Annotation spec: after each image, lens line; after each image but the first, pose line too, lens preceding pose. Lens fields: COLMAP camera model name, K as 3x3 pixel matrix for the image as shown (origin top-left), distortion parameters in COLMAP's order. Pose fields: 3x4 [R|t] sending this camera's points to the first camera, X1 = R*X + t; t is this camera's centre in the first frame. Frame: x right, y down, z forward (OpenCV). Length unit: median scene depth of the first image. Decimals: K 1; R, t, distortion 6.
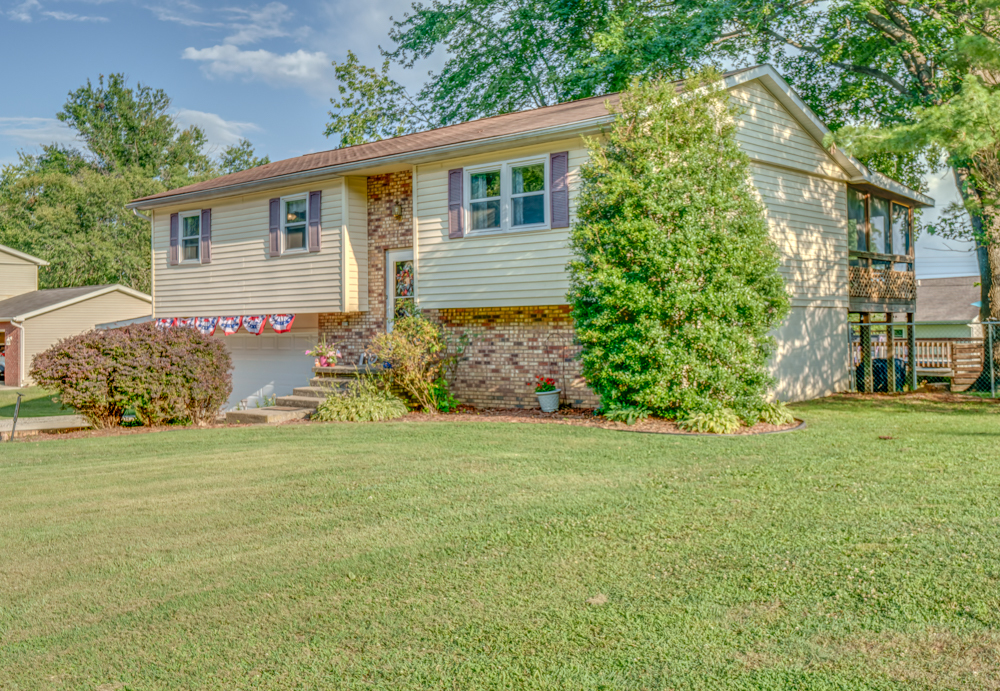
lens RADIAL K [[1003.5, 0, 500.0], [0, 1003.5, 345.5], [0, 0, 1]] dist [0.020831, -0.001740]
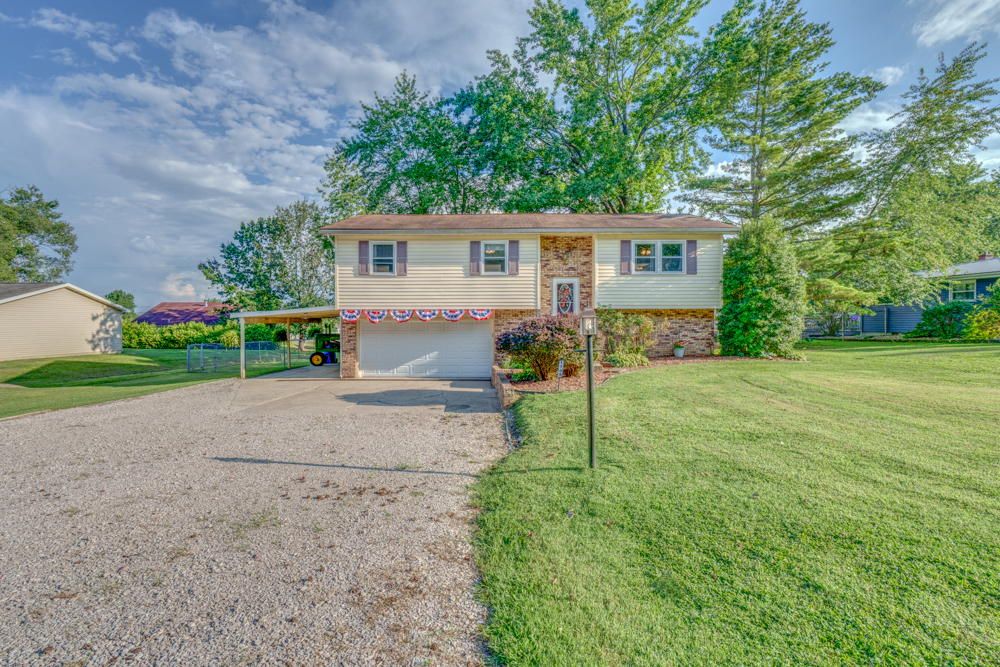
lens RADIAL K [[446.5, 0, 500.0], [0, 446.5, 333.5], [0, 0, 1]] dist [-0.001392, -0.000294]
pose [[0.766988, -0.006719, 0.641626, -0.724780], [0.001246, 0.999959, 0.008982, 0.003562], [-0.641660, -0.006089, 0.766965, 0.415661]]
